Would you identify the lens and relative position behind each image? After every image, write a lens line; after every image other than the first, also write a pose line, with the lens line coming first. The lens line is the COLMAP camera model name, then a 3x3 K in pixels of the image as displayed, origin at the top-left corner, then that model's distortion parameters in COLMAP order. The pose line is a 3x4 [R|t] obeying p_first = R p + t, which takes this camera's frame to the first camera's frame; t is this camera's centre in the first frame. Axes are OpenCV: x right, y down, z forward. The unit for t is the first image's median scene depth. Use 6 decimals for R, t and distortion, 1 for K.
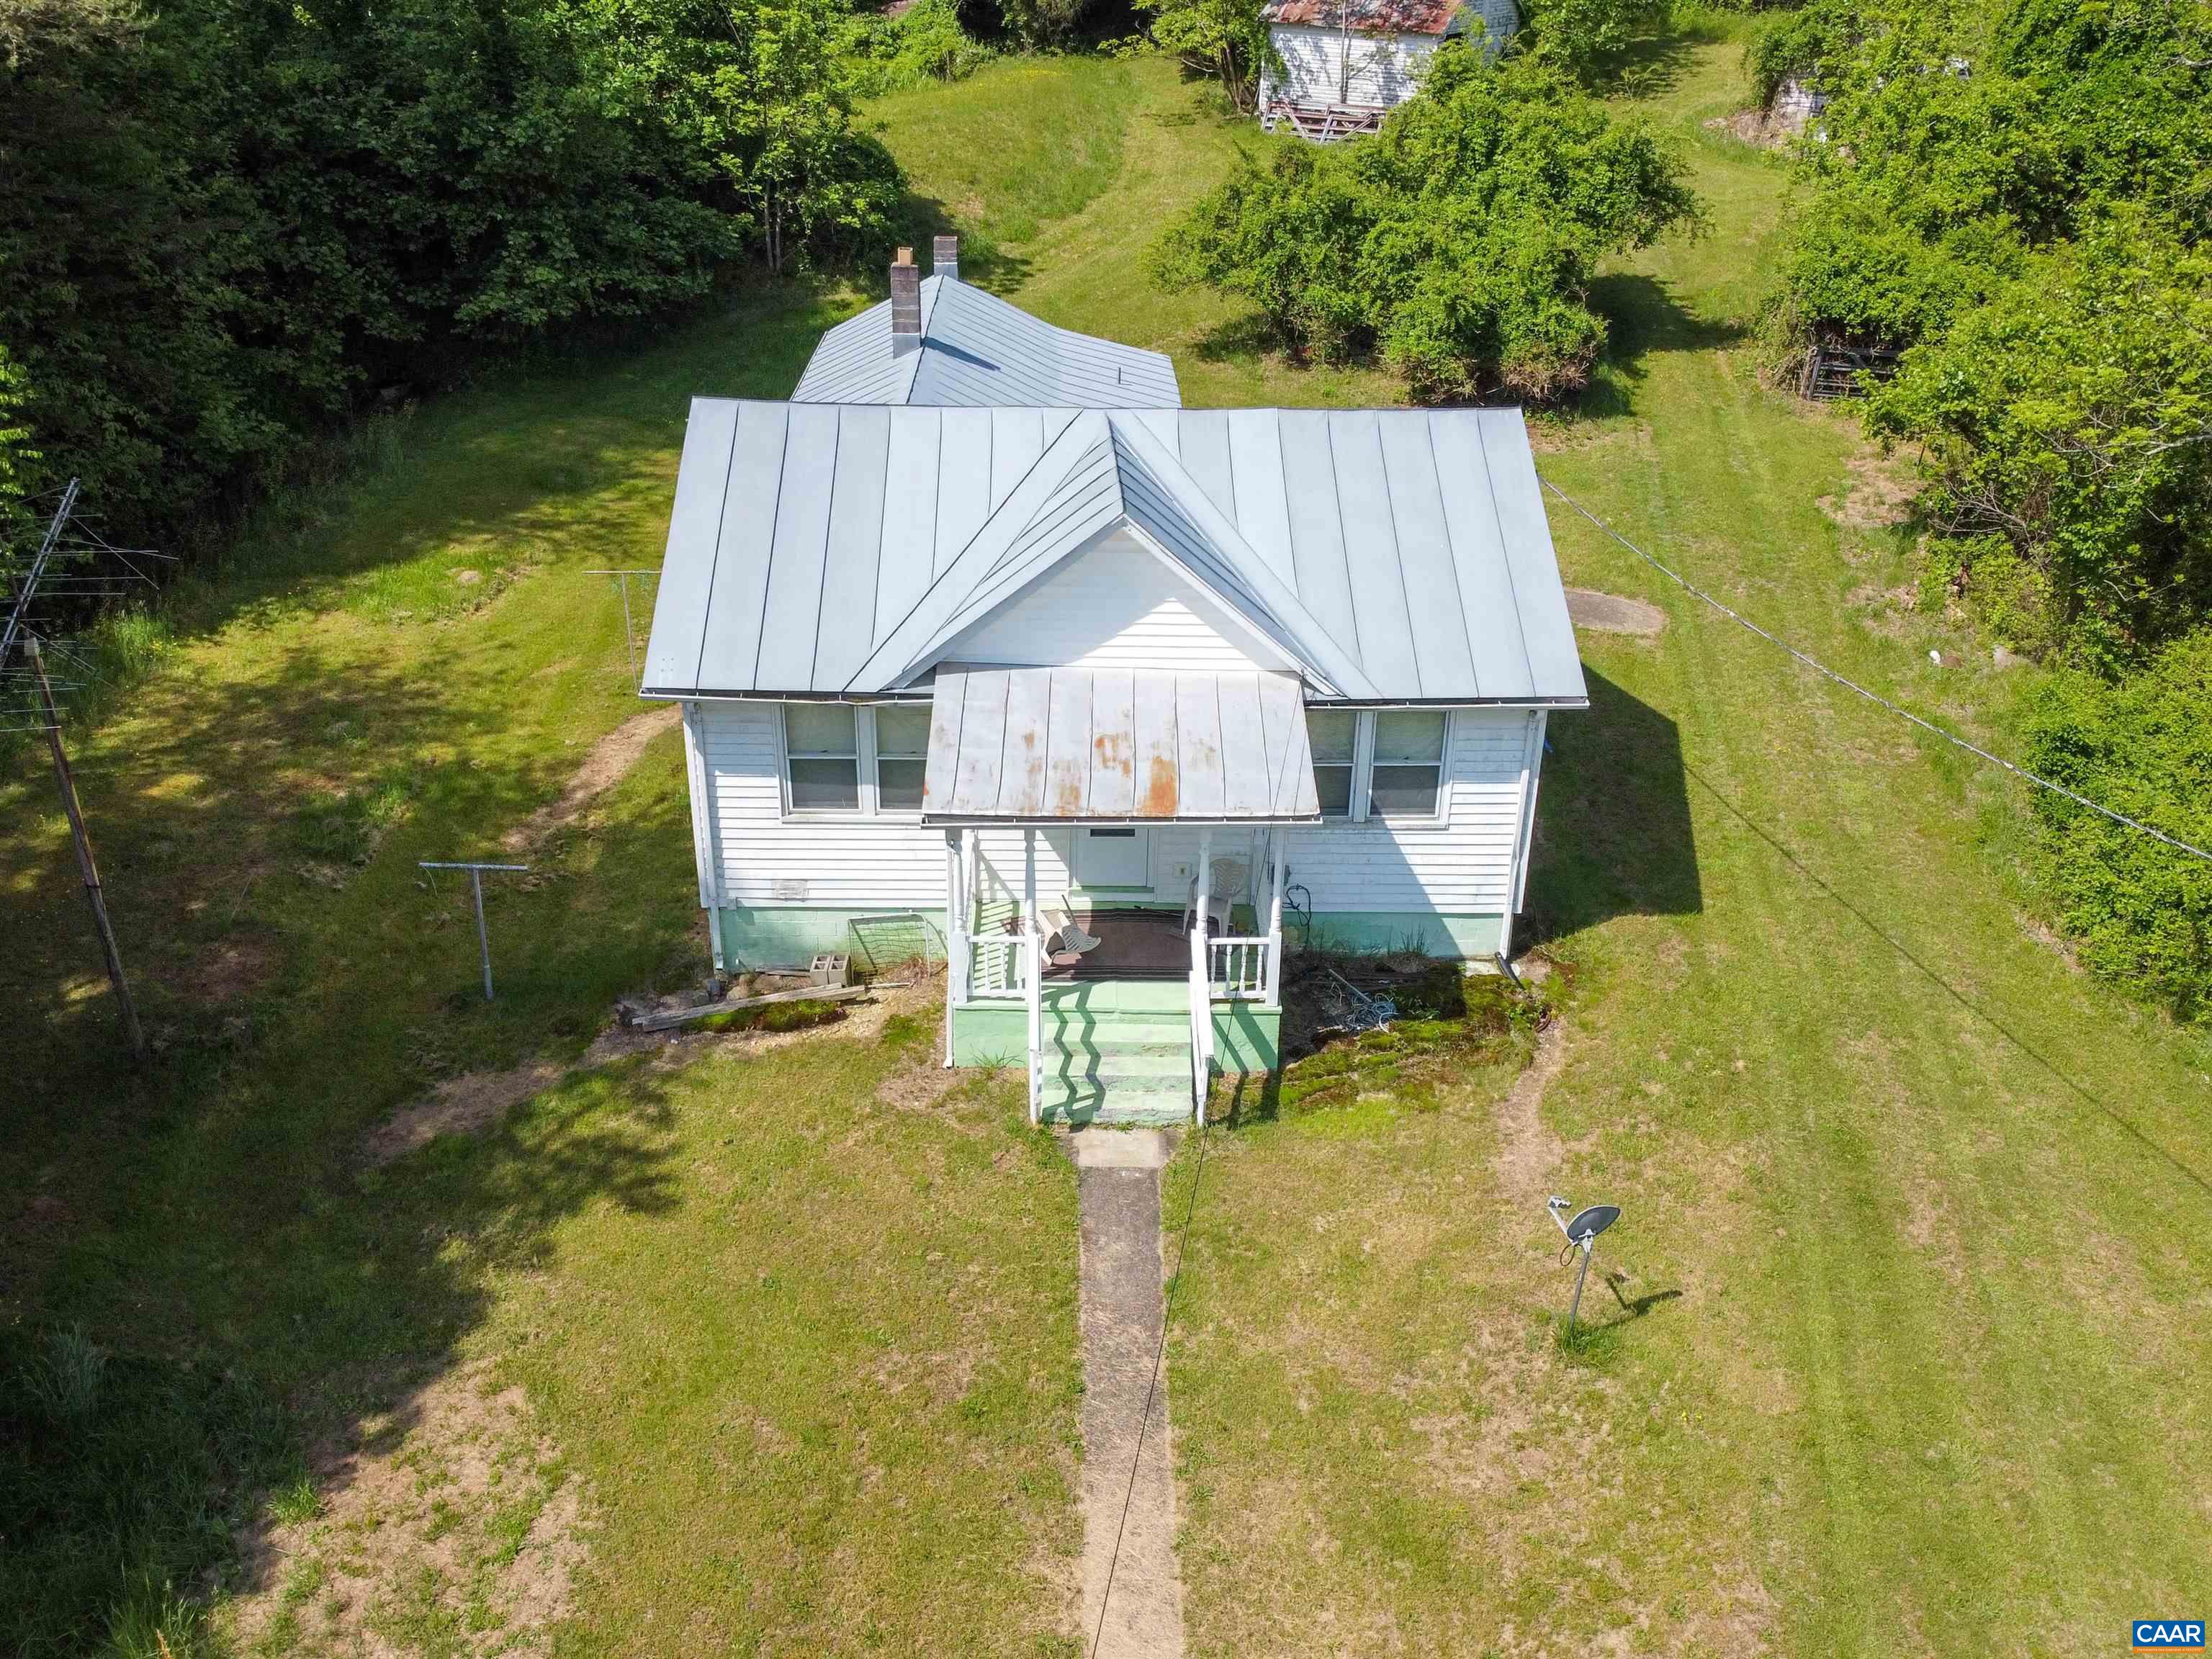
lens RADIAL K [[1753.1, 0, 1074.2], [0, 1753.1, 763.1], [0, 0, 1]] dist [0.000610, -0.004305]
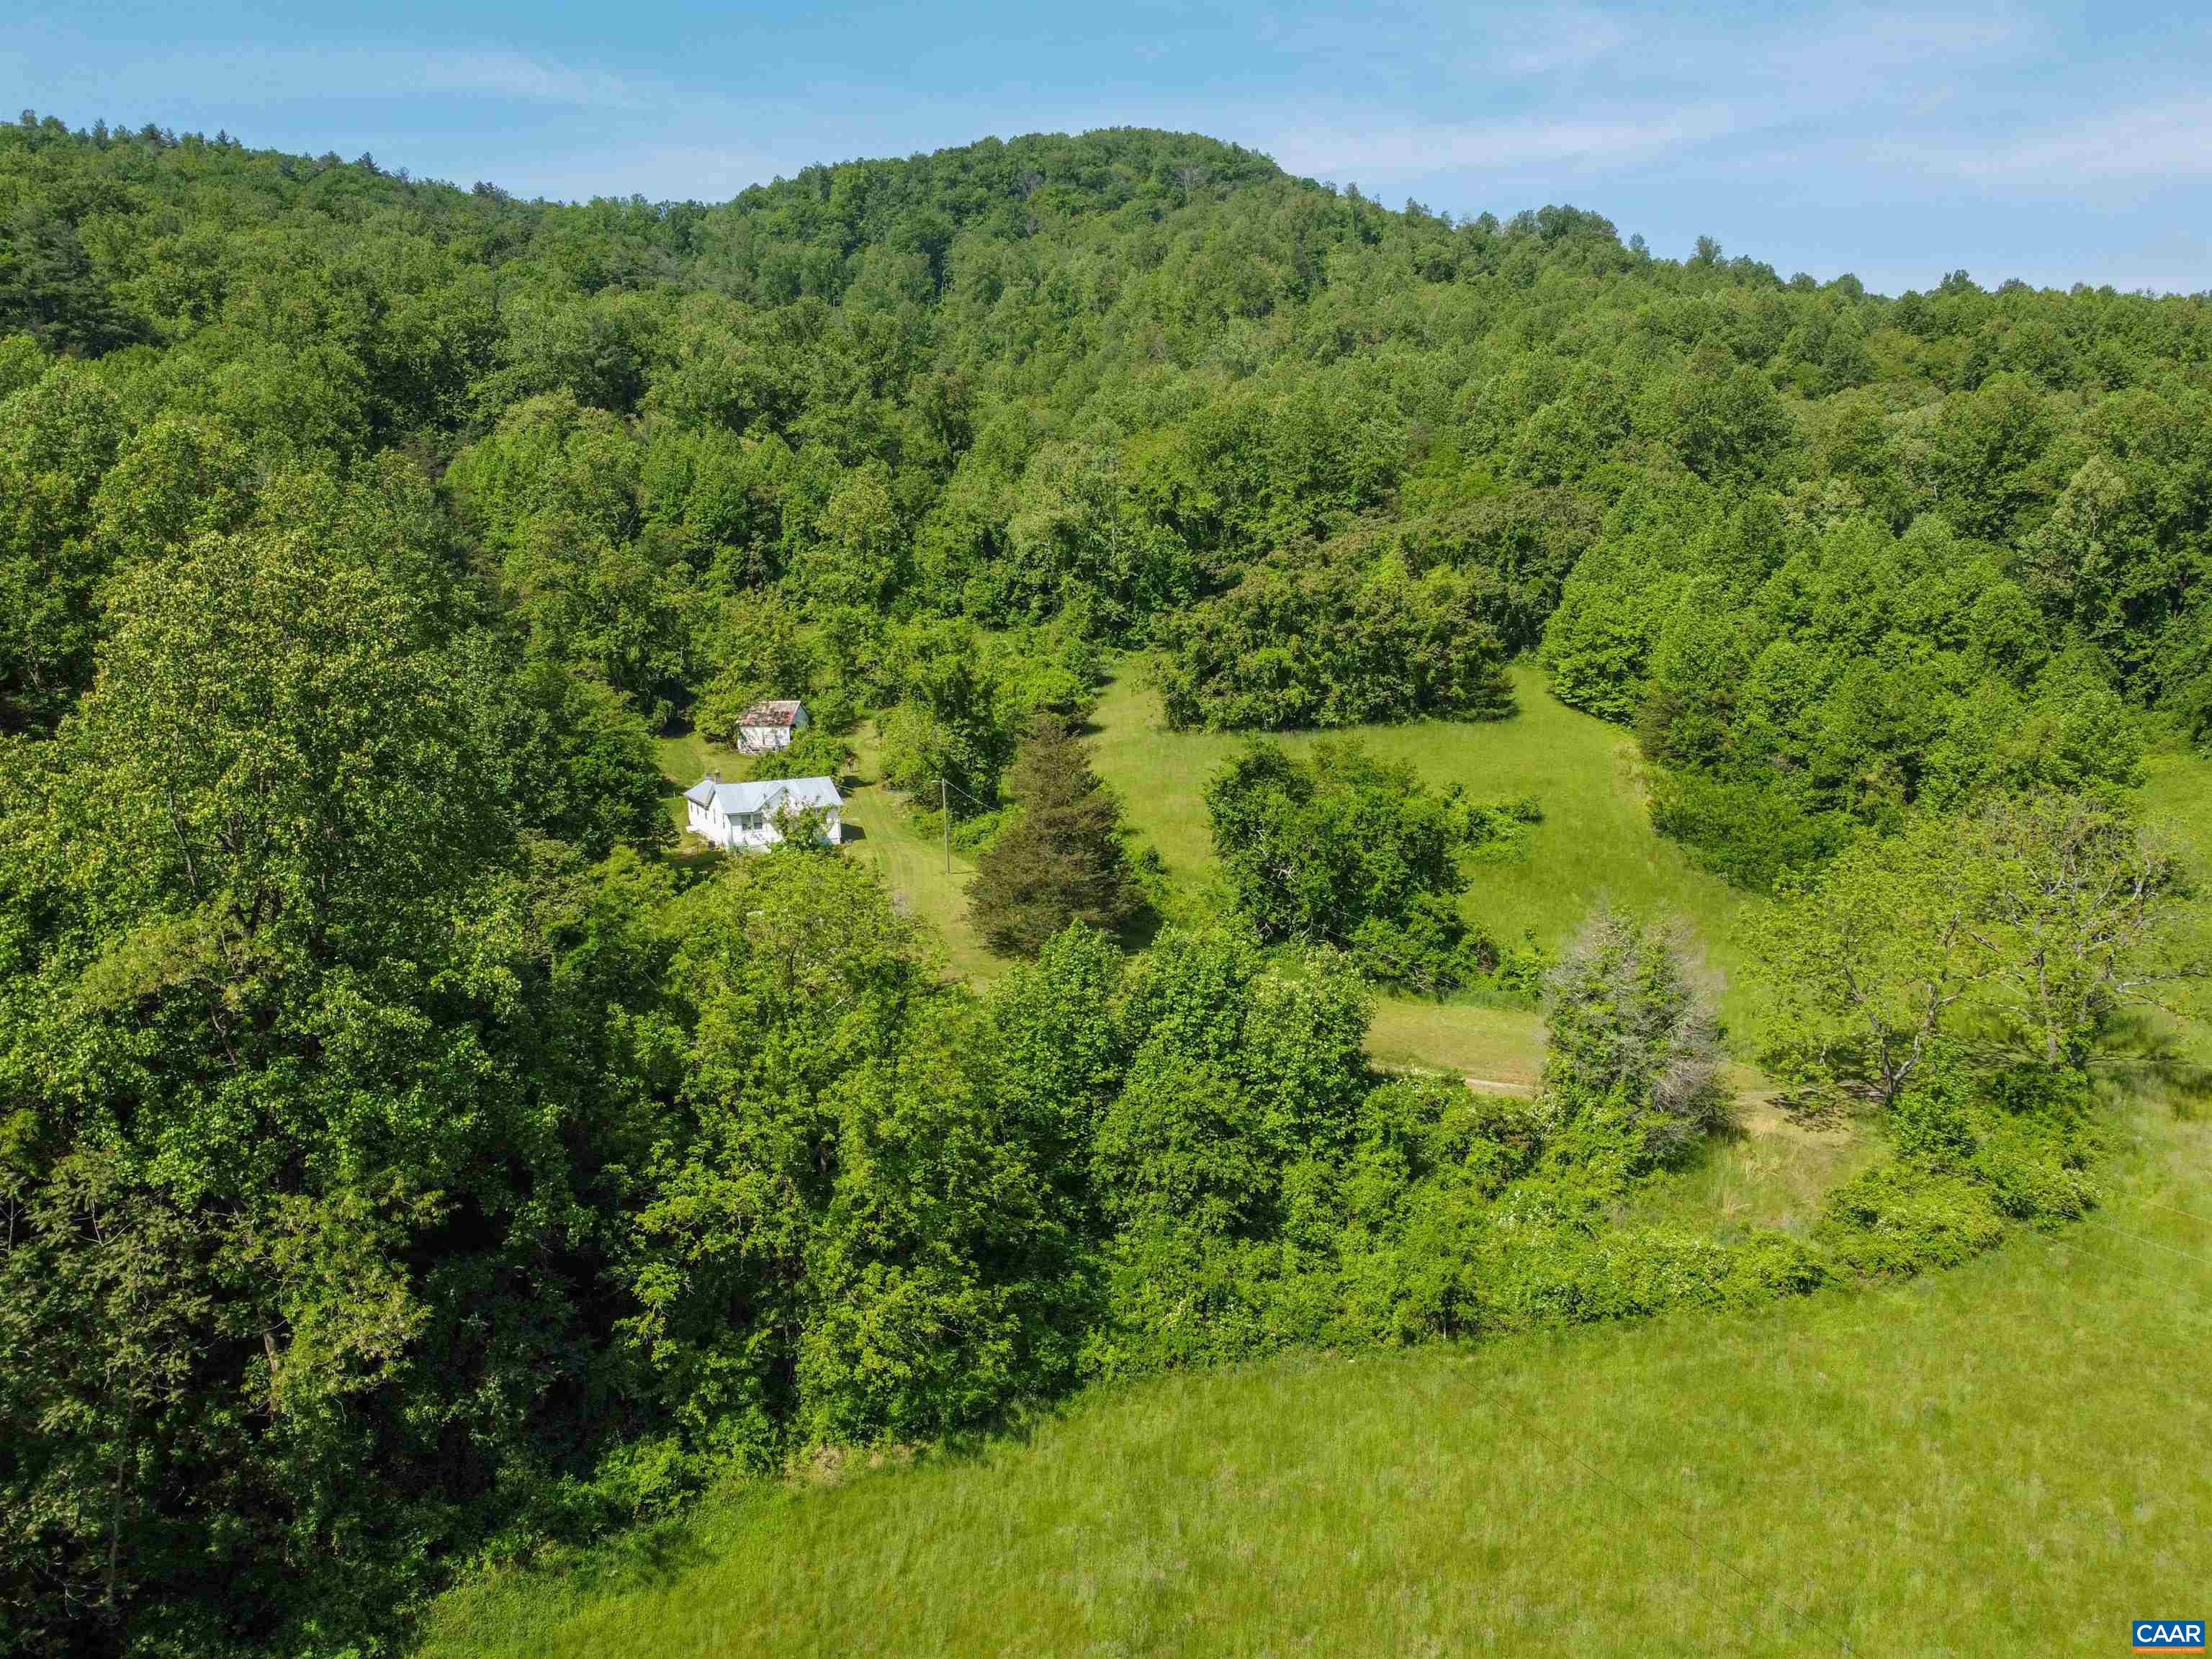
lens RADIAL K [[1675.3, 0, 1095.0], [0, 1675.3, 818.6], [0, 0, 1]] dist [0.004319, -0.004261]
pose [[0.910450, -0.095307, 0.402489, -1.679109], [0.220498, 0.935126, -0.277345, 2.311664], [-0.349945, 0.341257, 0.872400, -5.814403]]
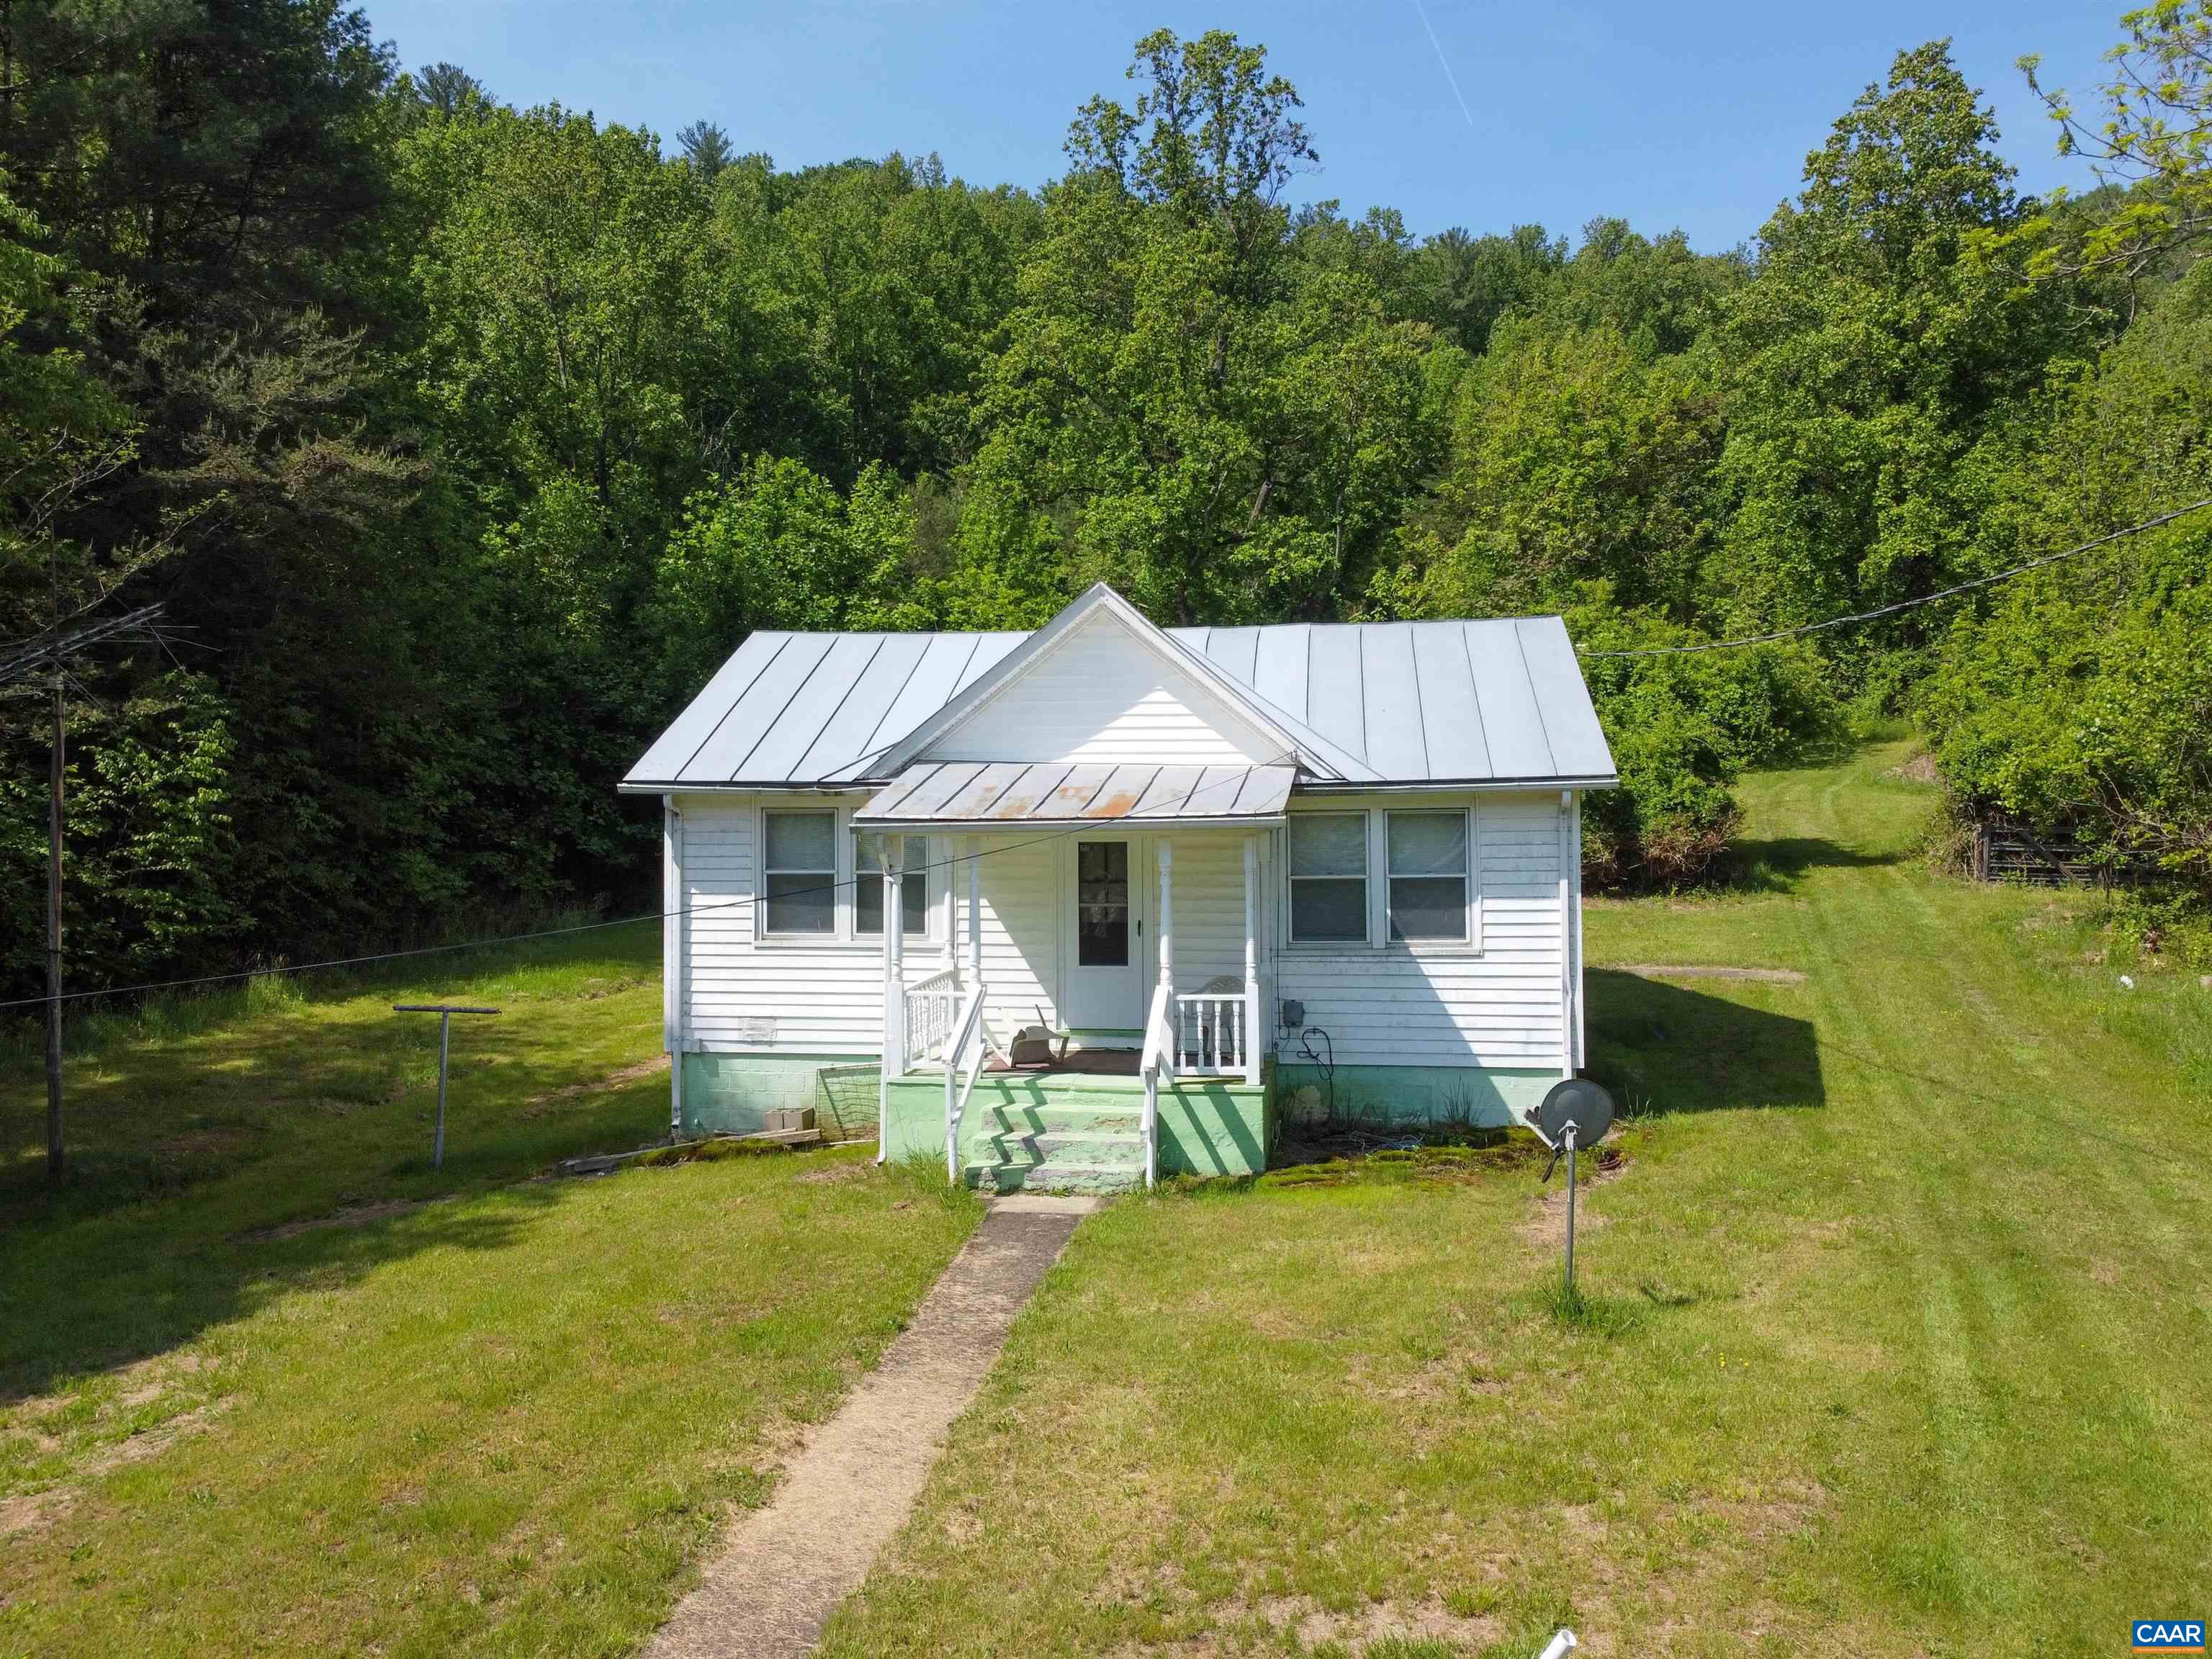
lens RADIAL K [[1675.3, 0, 1095.0], [0, 1675.3, 818.6], [0, 0, 1]] dist [0.004319, -0.004261]
pose [[0.987812, -0.017712, -0.154642, 0.154420], [-0.053816, 0.893370, -0.446087, 0.364623], [0.146054, 0.448972, 0.881529, 0.205113]]
